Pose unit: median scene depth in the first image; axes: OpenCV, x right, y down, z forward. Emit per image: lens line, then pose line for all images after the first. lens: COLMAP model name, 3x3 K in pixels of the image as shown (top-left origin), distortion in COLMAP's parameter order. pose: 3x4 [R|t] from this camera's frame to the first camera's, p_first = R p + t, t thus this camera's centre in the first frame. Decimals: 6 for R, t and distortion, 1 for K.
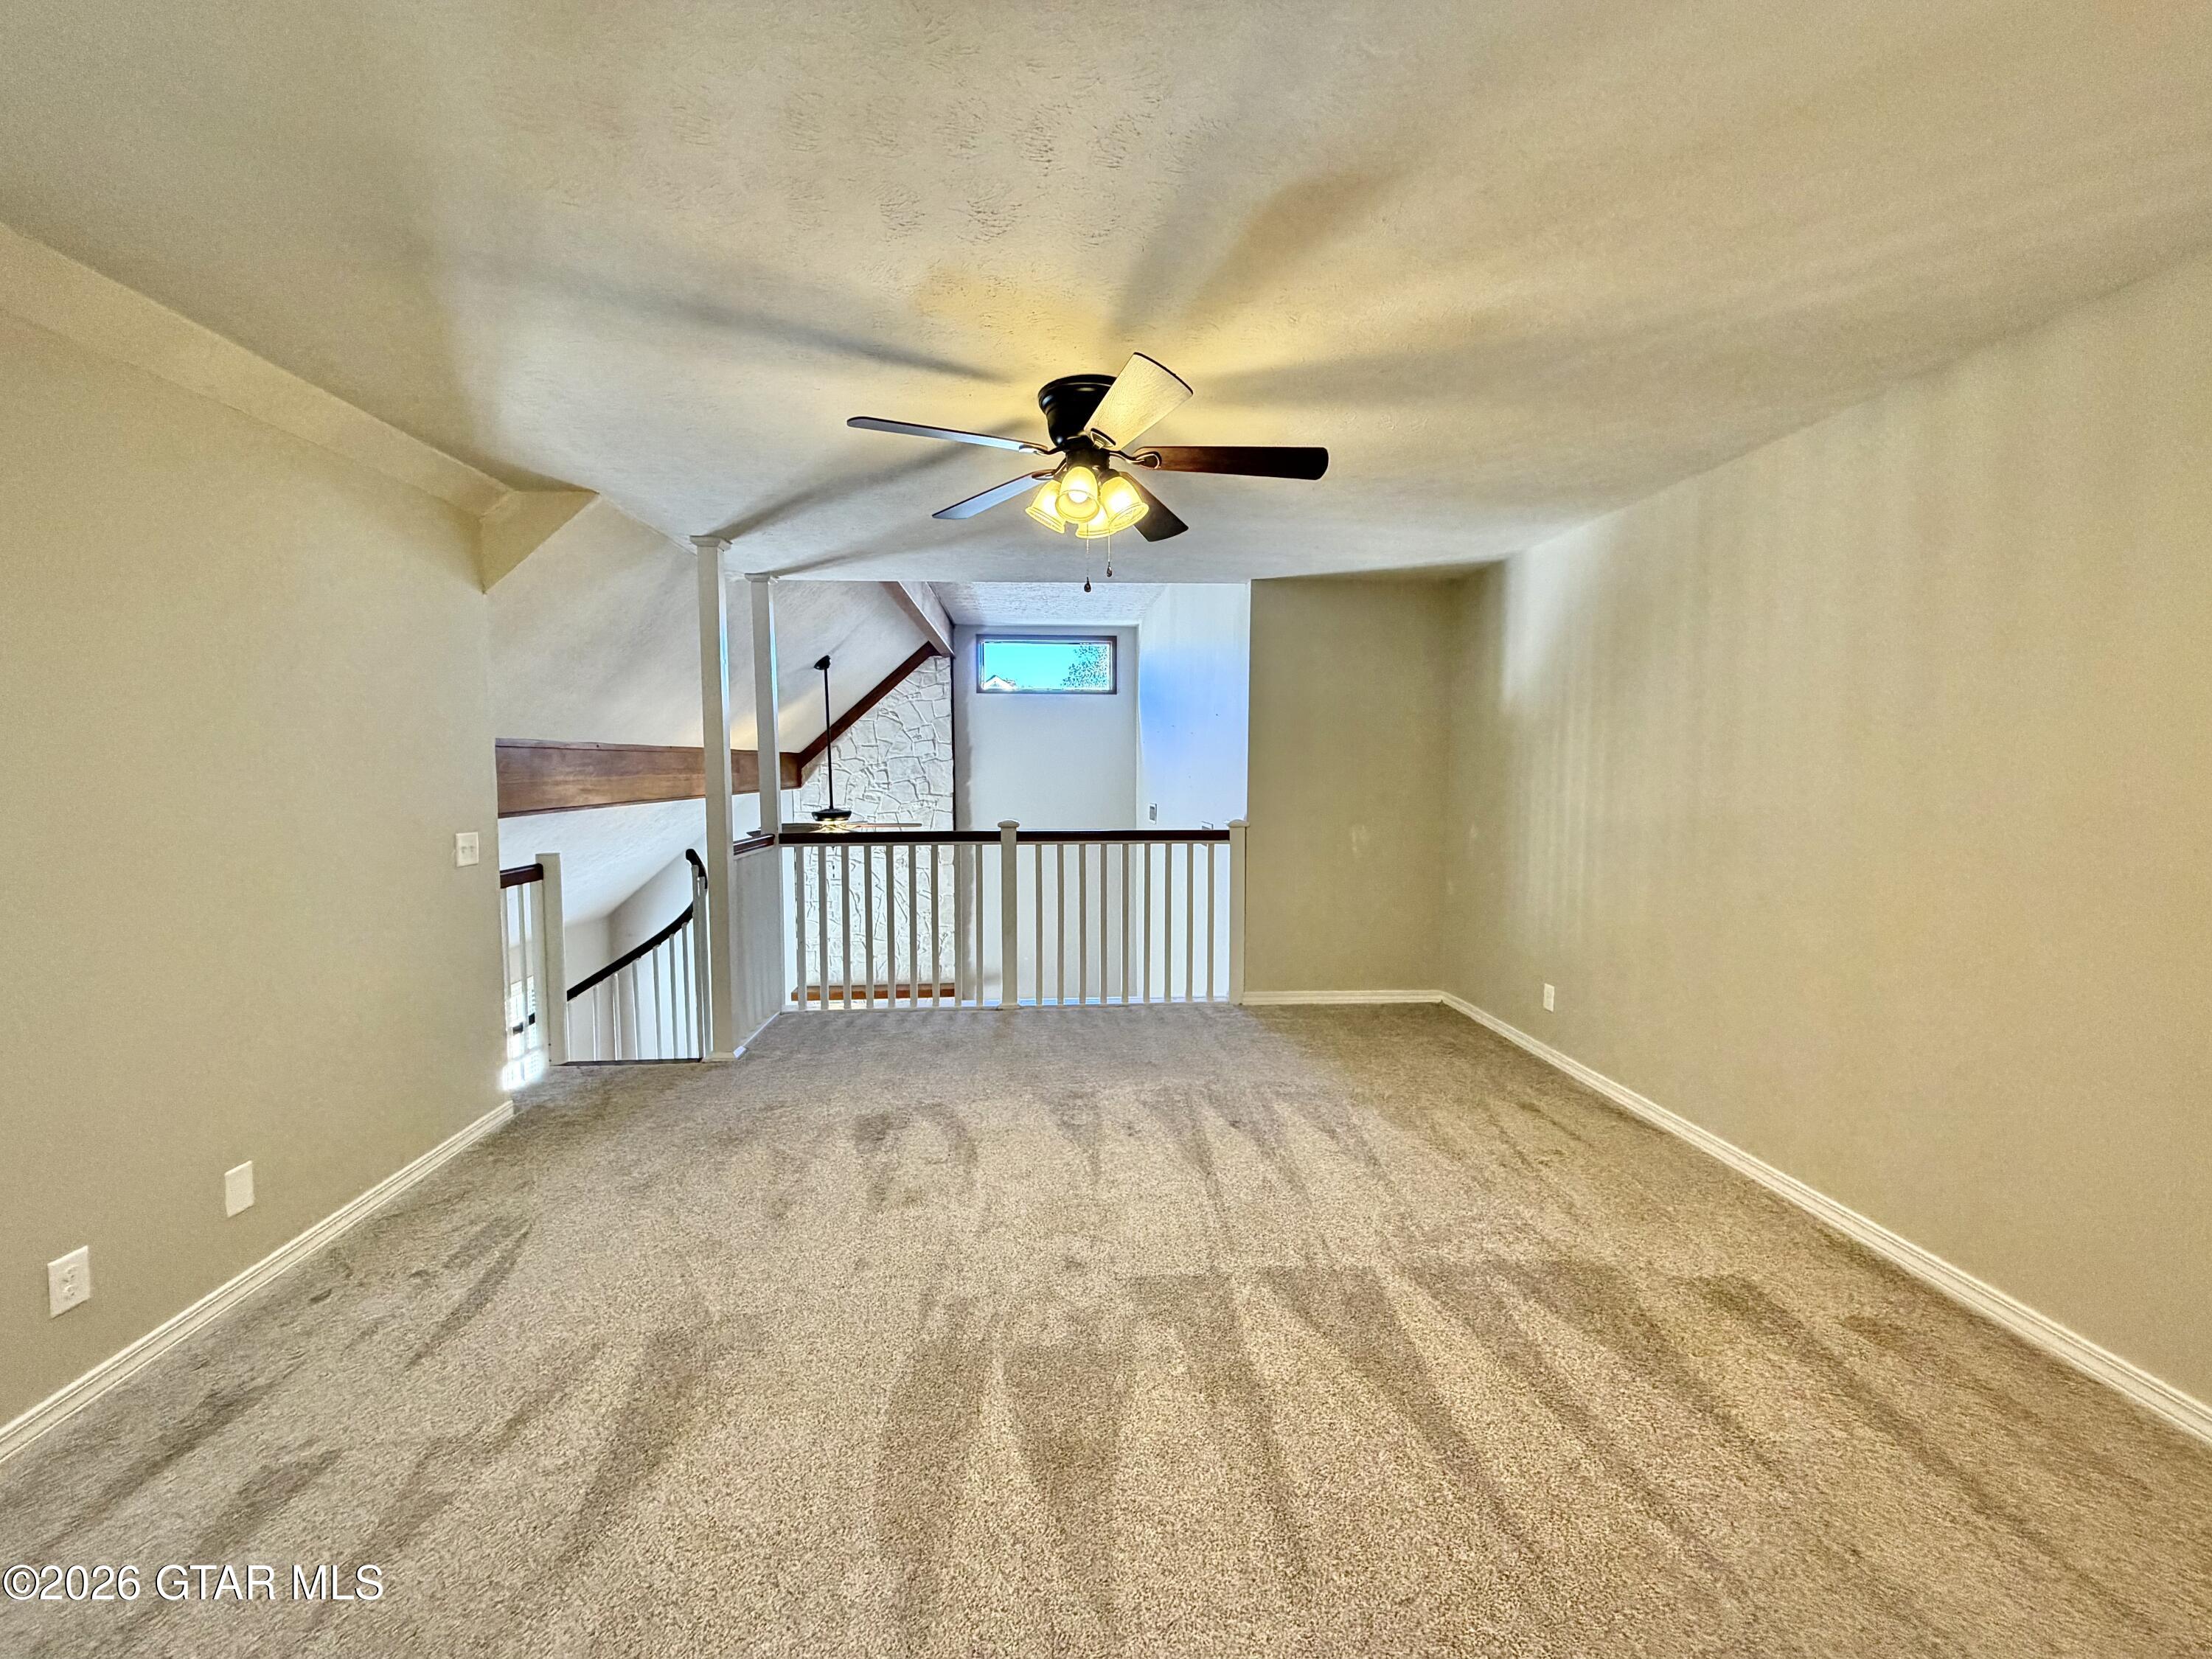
lens RADIAL K [[904.4, 0, 1108.5], [0, 904.4, 828.9], [0, 0, 1]] dist [0.002306, 0.000350]
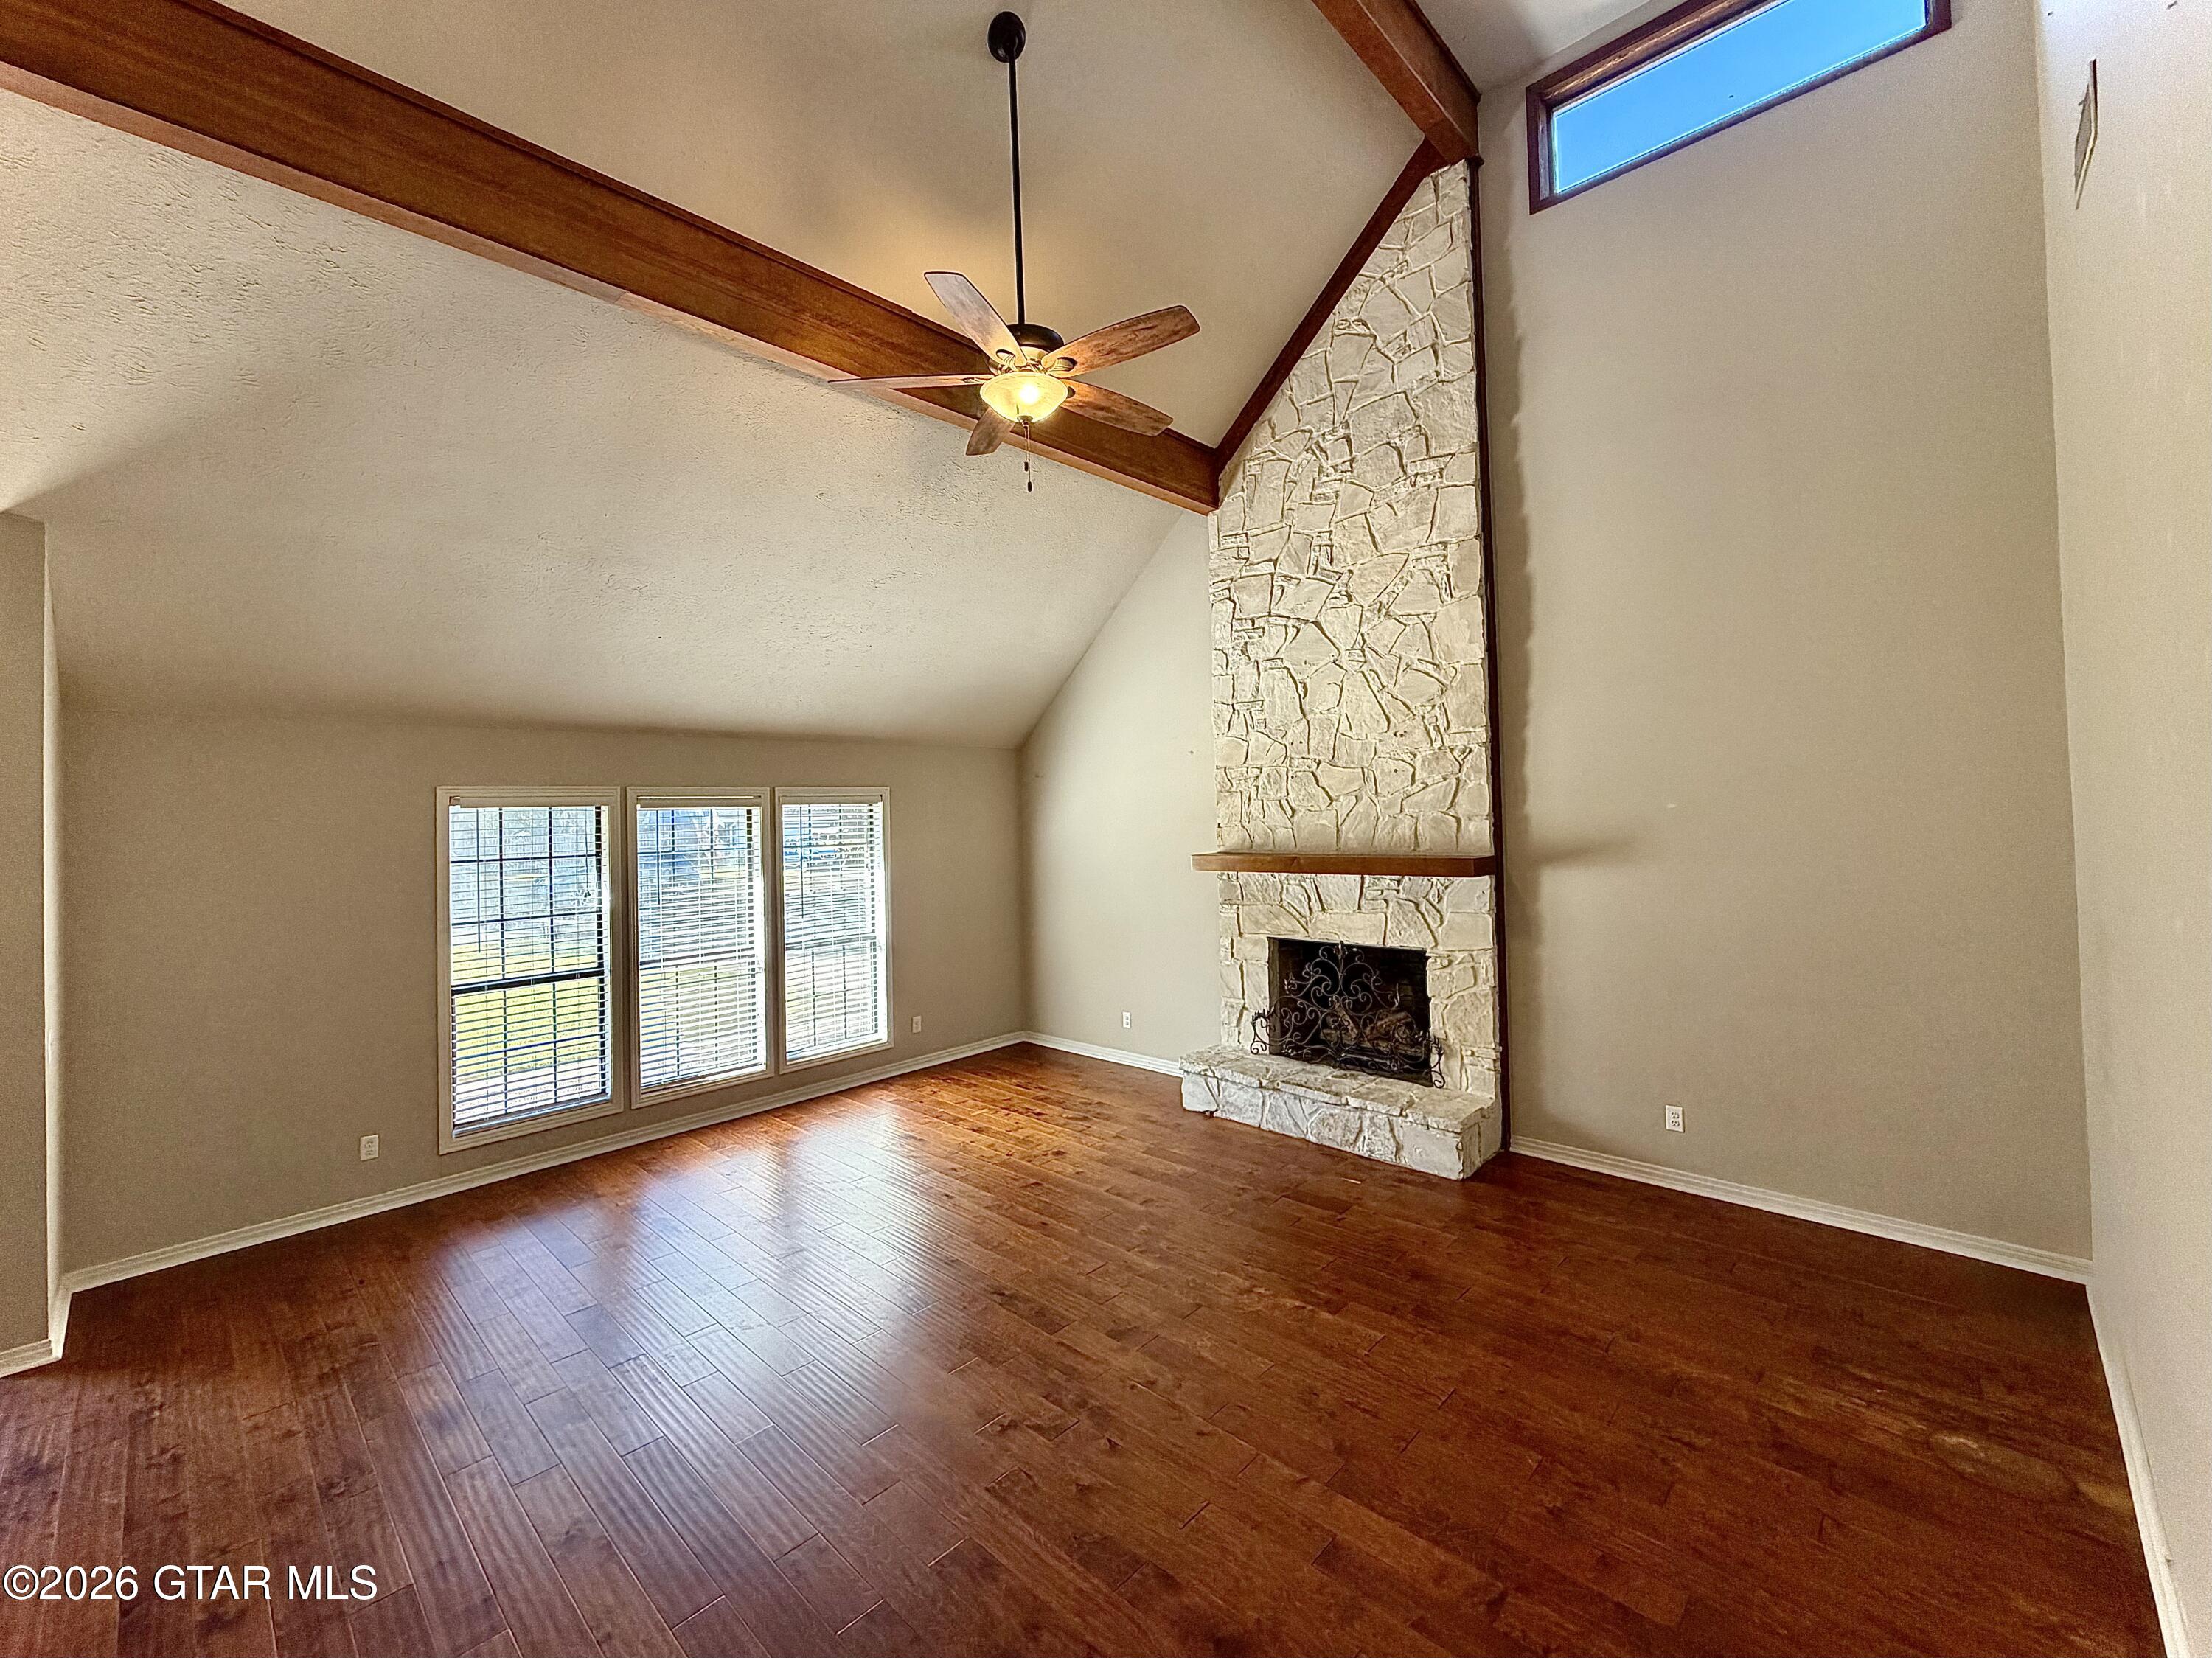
lens RADIAL K [[904.3, 0, 1109.4], [0, 904.3, 824.2], [0, 0, 1]] dist [0.002306, 0.000350]
pose [[0.658609, -0.019625, -0.752229, 0.054446], [-0.028599, 0.998285, -0.051084, 0.191123], [0.751941, 0.055158, 0.656918, 0.560175]]
